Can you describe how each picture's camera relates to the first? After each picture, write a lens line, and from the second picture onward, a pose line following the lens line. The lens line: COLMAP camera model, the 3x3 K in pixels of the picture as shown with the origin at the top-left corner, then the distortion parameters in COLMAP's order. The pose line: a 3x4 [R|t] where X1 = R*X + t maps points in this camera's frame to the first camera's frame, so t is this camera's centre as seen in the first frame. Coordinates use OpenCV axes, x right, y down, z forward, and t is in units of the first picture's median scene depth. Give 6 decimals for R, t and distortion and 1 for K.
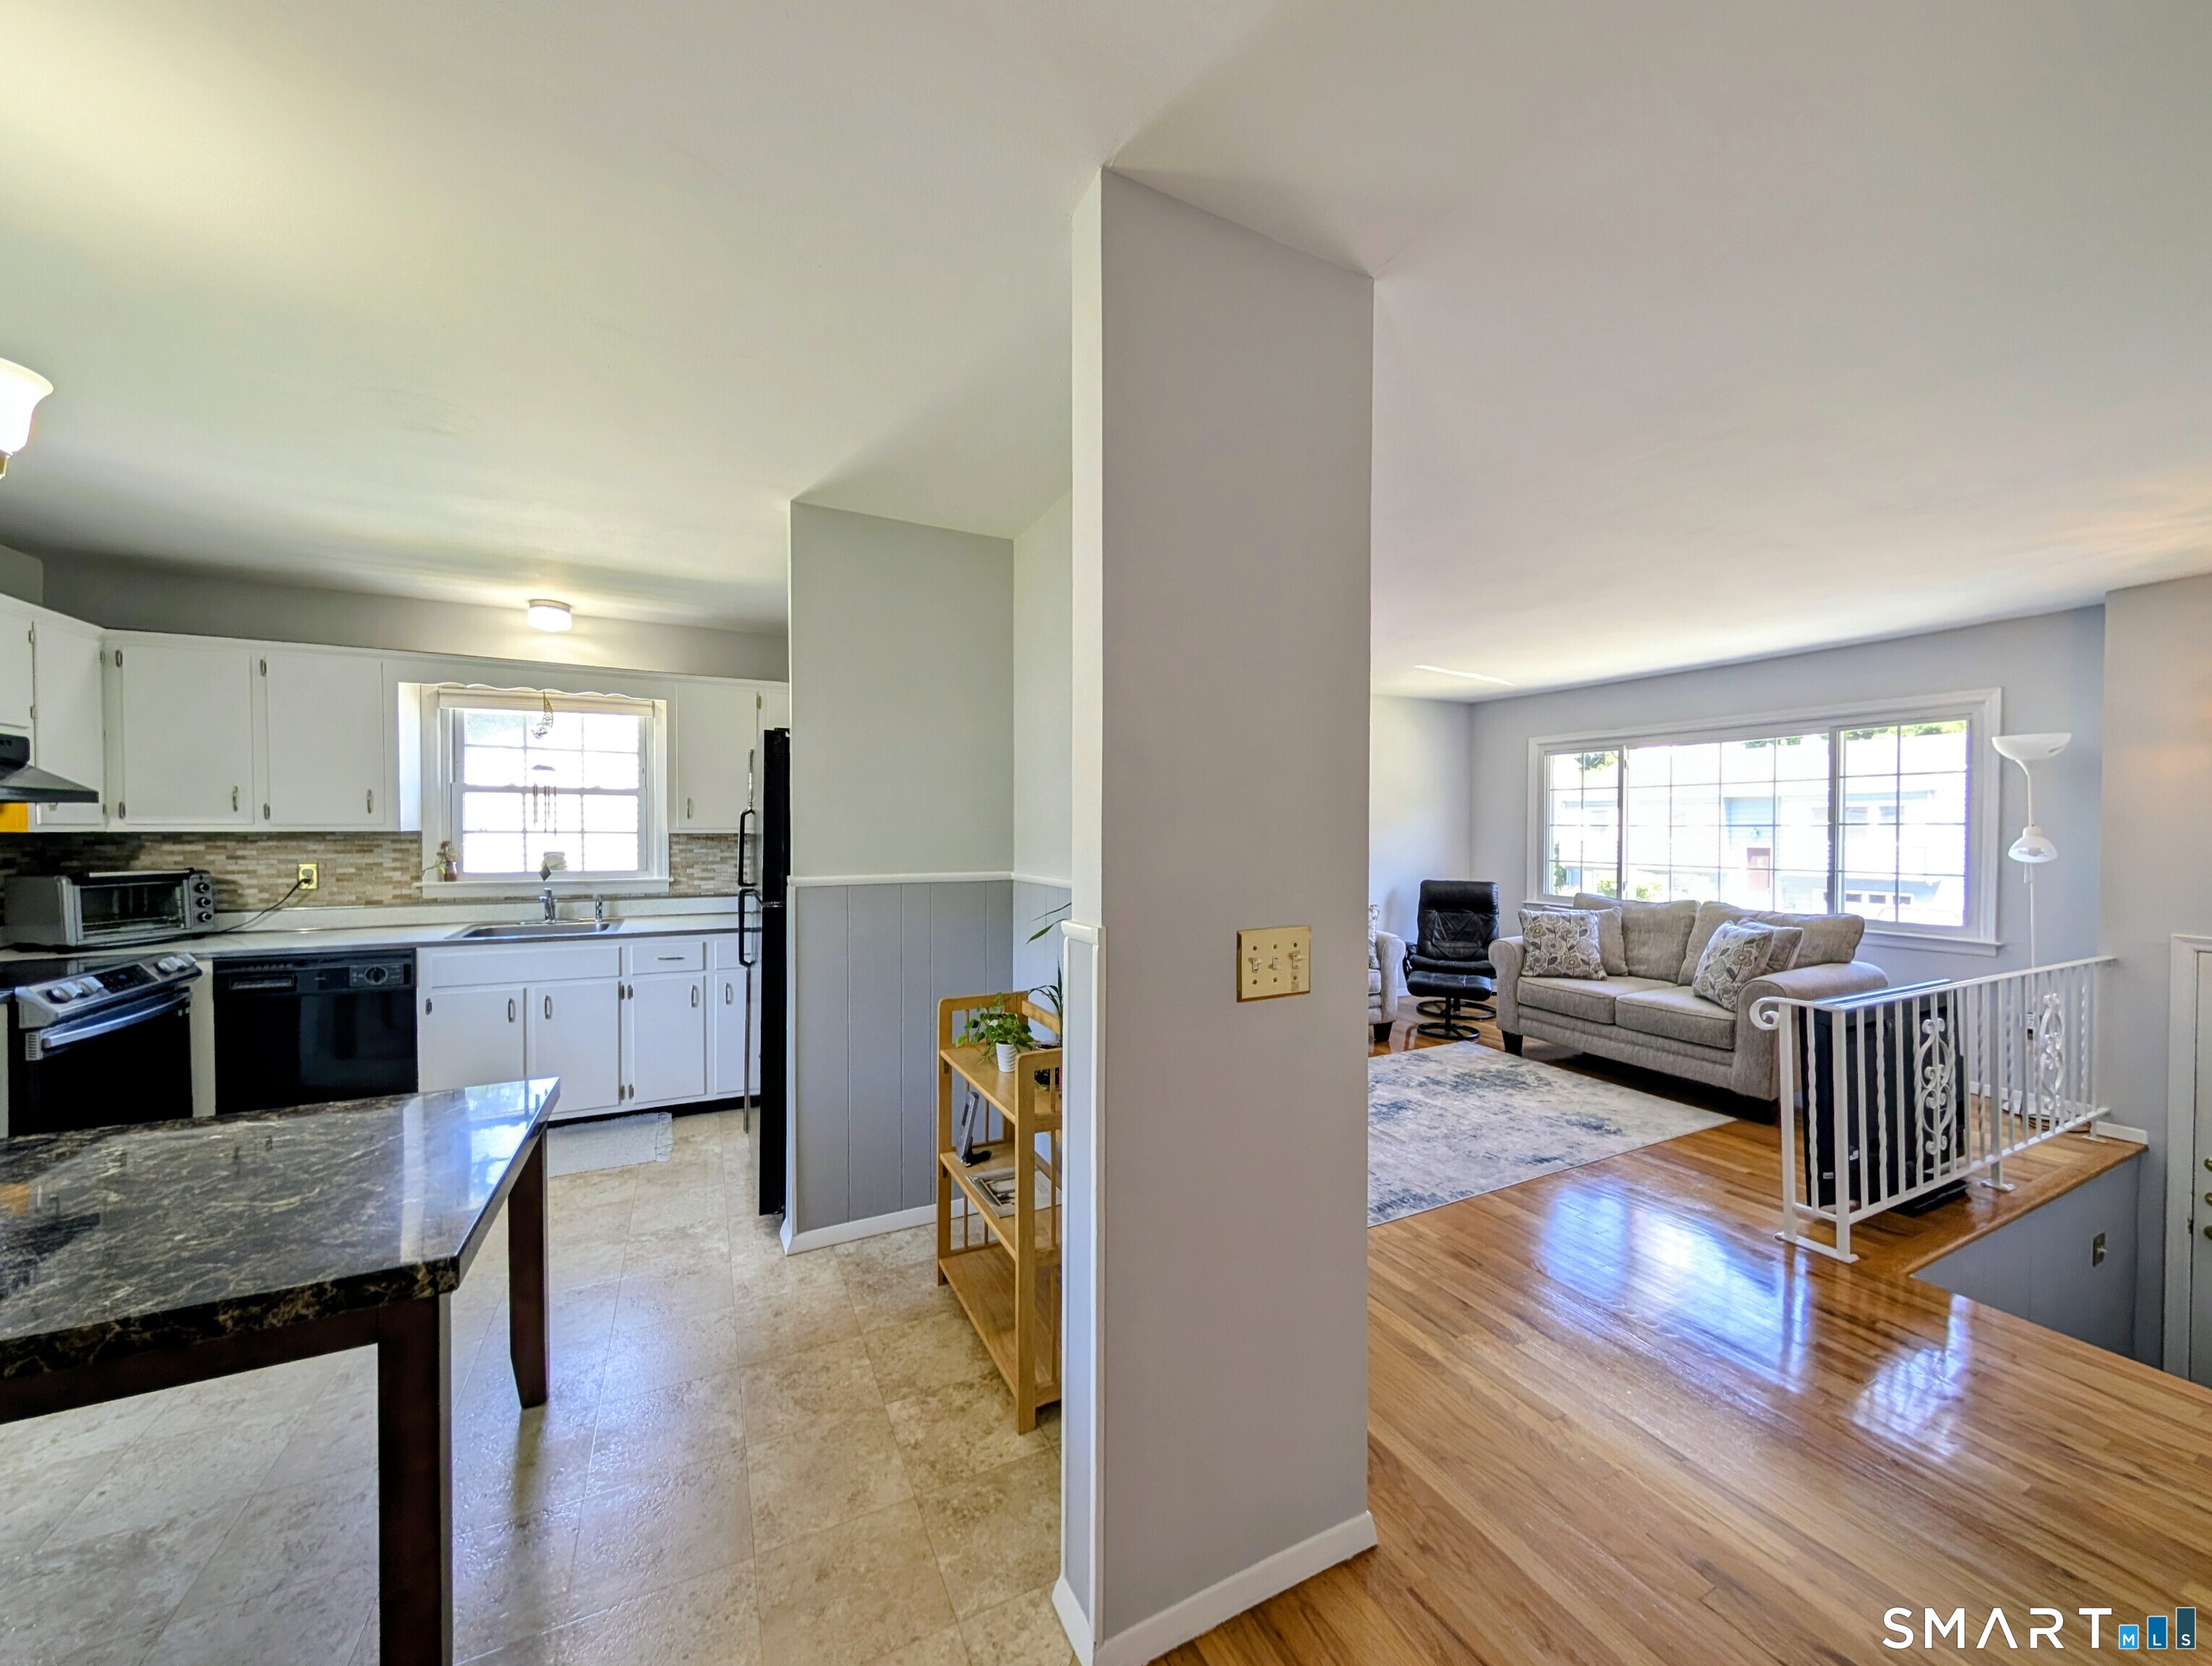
lens RADIAL K [[815.7, 0, 1094.4], [0, 815.7, 835.8], [0, 0, 1]] dist [0.001827, -0.000408]
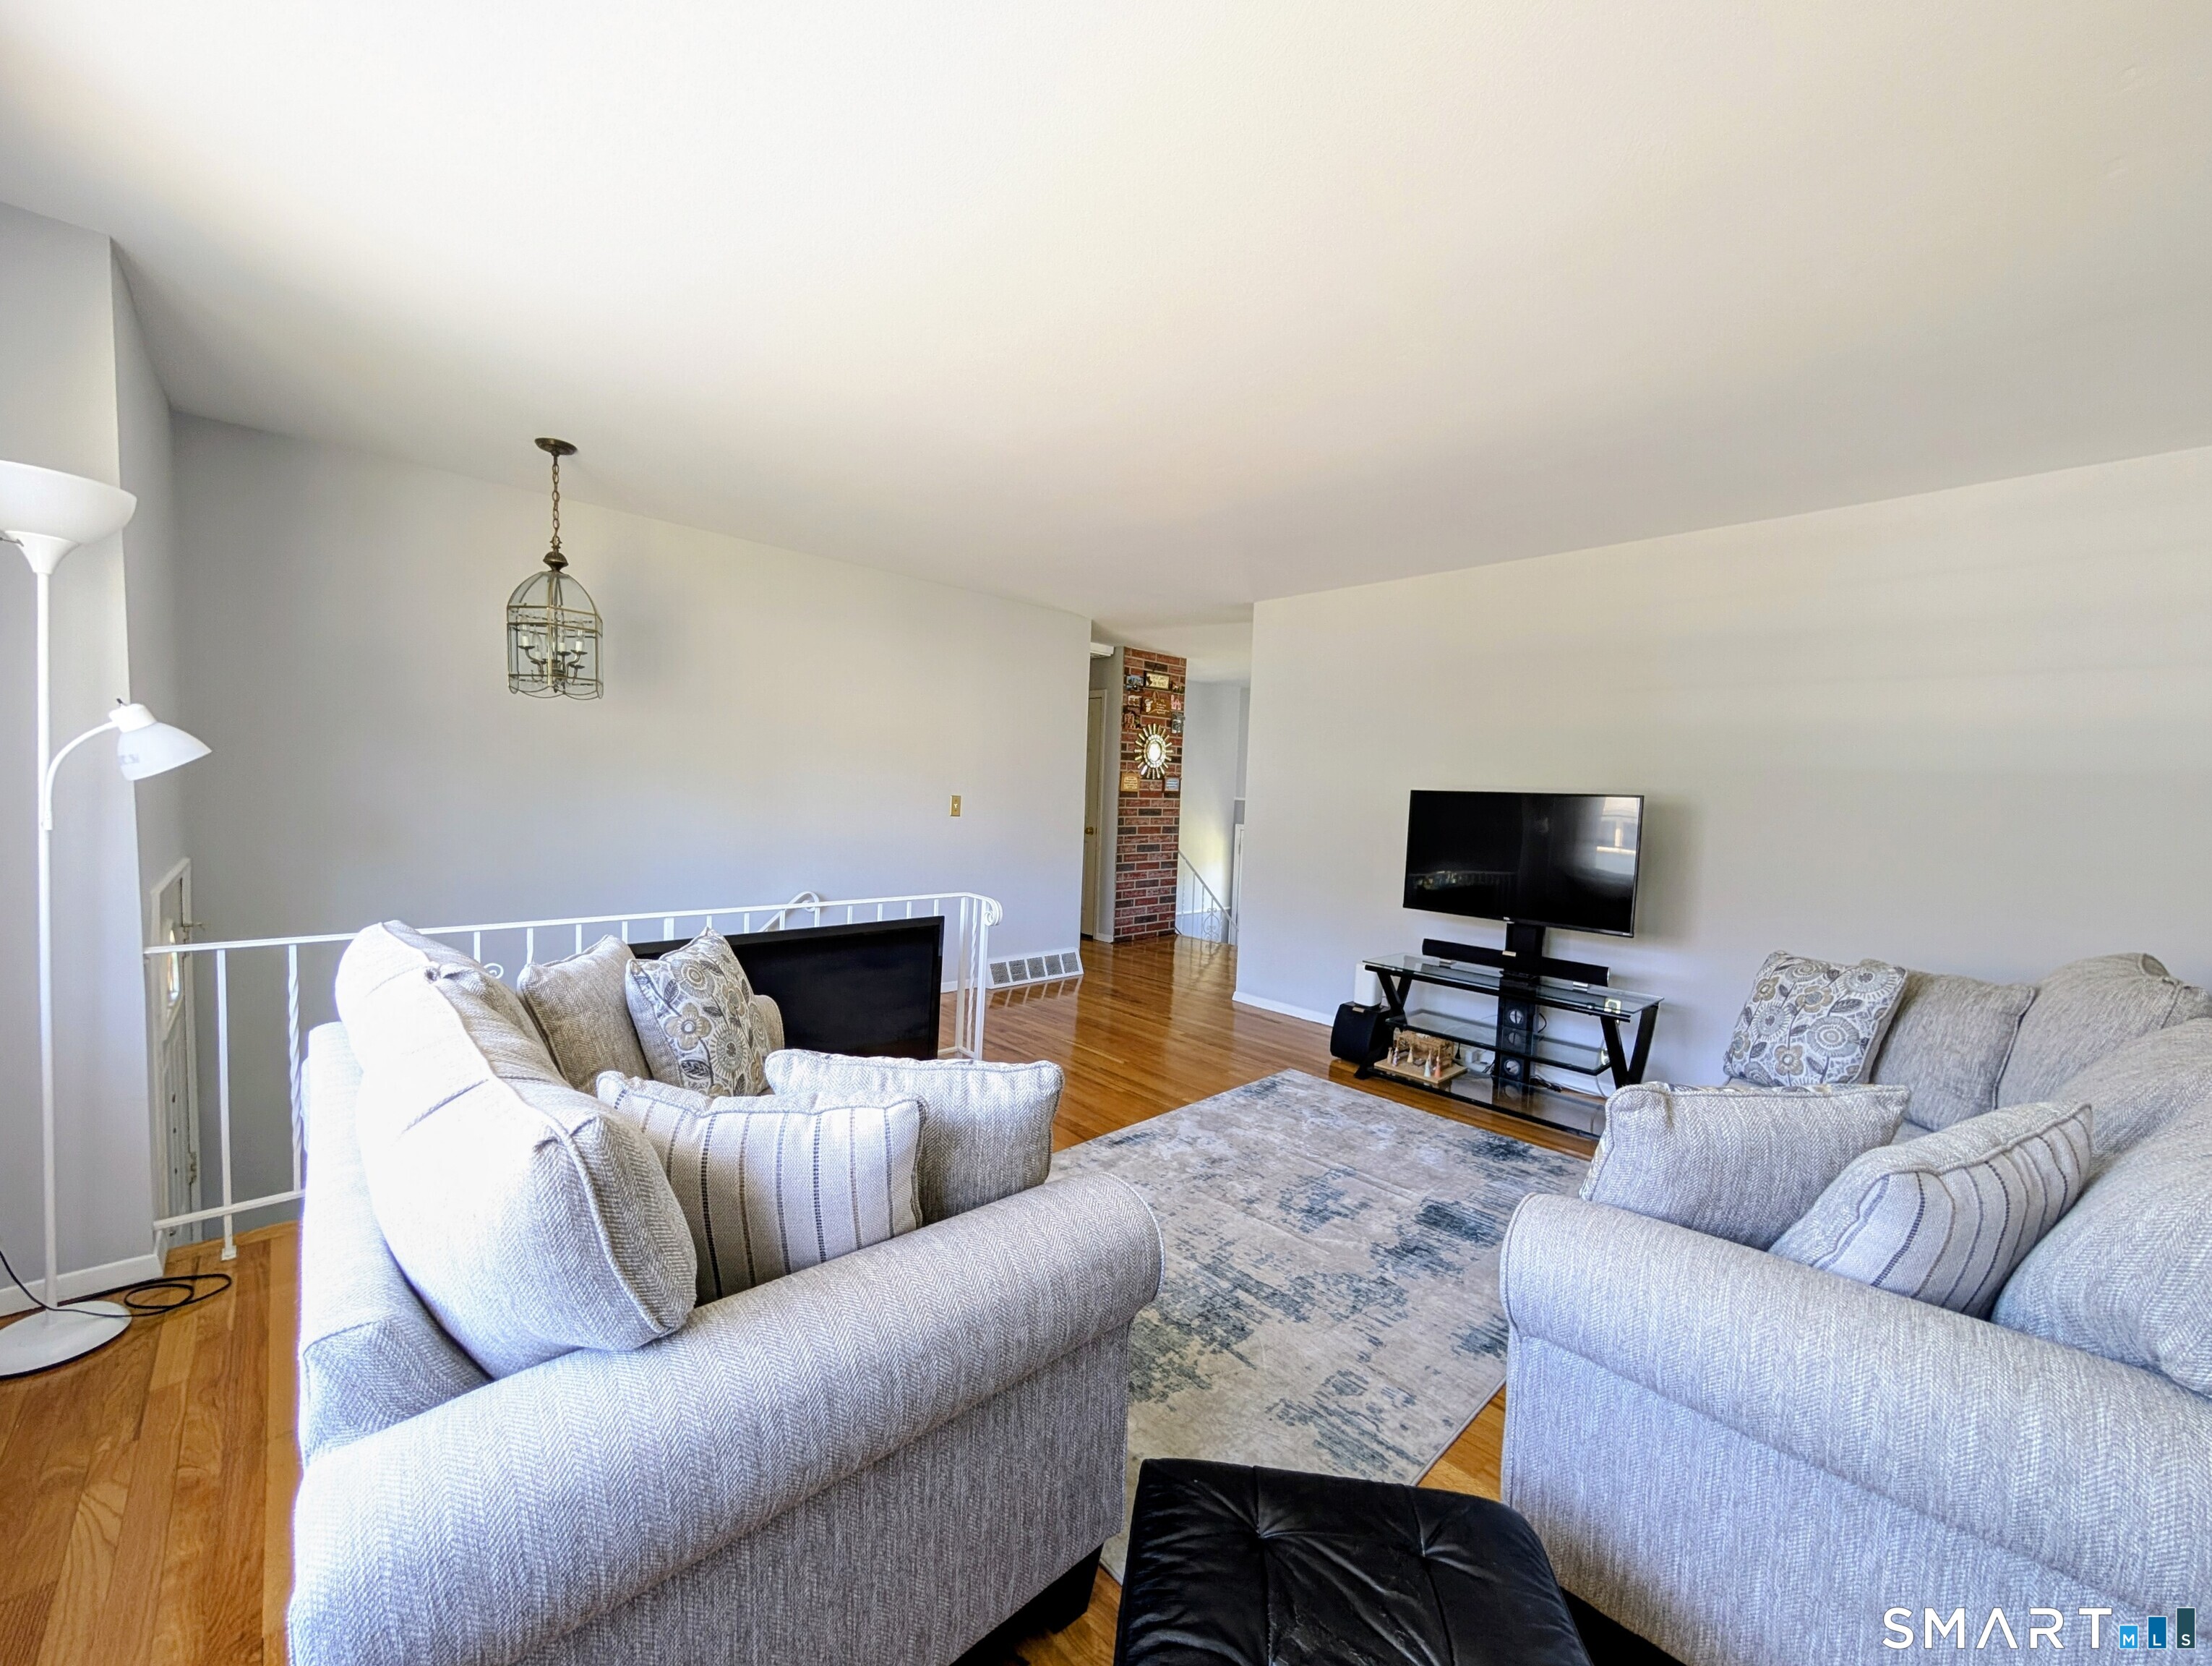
lens RADIAL K [[815.7, 0, 1095.4], [0, 815.7, 826.2], [0, 0, 1]] dist [0.001827, -0.000408]
pose [[-0.950730, -0.022373, -0.309212, 0.776194], [-0.046921, 0.996287, 0.072182, 0.001669], [0.306449, 0.083134, -0.948250, 1.607877]]
